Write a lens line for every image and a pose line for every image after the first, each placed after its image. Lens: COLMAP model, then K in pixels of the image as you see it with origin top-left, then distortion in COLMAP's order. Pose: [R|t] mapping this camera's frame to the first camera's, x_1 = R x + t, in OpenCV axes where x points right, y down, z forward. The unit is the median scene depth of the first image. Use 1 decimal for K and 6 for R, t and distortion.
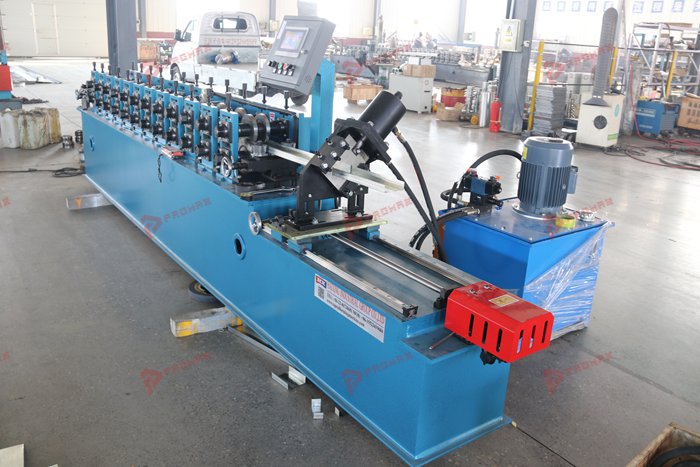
lens RADIAL K [[652.7, 0, 350.0], [0, 652.7, 233.5], [0, 0, 1]] dist [-0.096602, 0.158618]
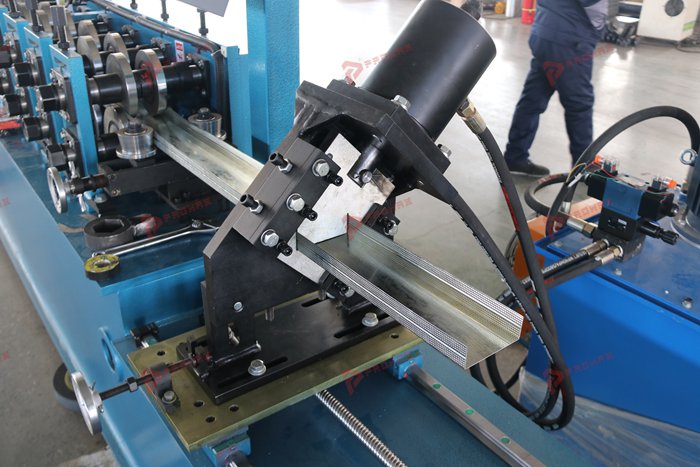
lens RADIAL K [[652.7, 0, 350.0], [0, 652.7, 233.5], [0, 0, 1]] dist [-0.096602, 0.158618]
pose [[0.999447, -0.033244, -0.000123, 0.002545], [0.032777, 0.984796, 0.170594, -0.136949], [-0.005550, -0.170504, 0.985341, 0.561526]]
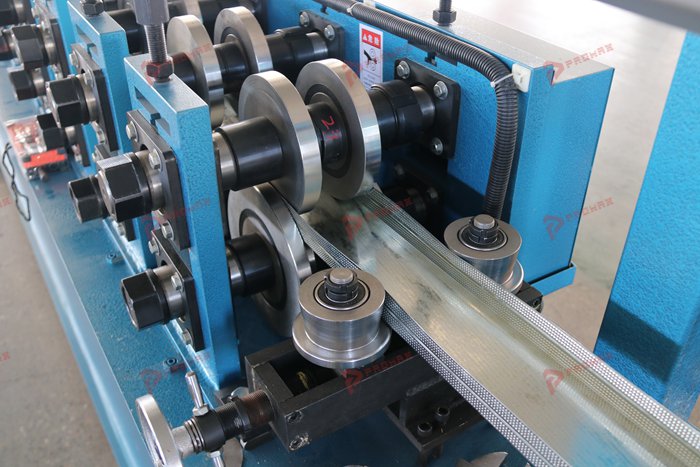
lens RADIAL K [[643.2, 0, 350.0], [0, 643.2, 233.5], [0, 0, 1]] dist [-0.312041, 0.467355]
pose [[0.999096, -0.006402, -0.042033, -0.129839], [0.018308, 0.957029, 0.289414, -0.199667], [0.038374, -0.289922, 0.956281, 0.842165]]
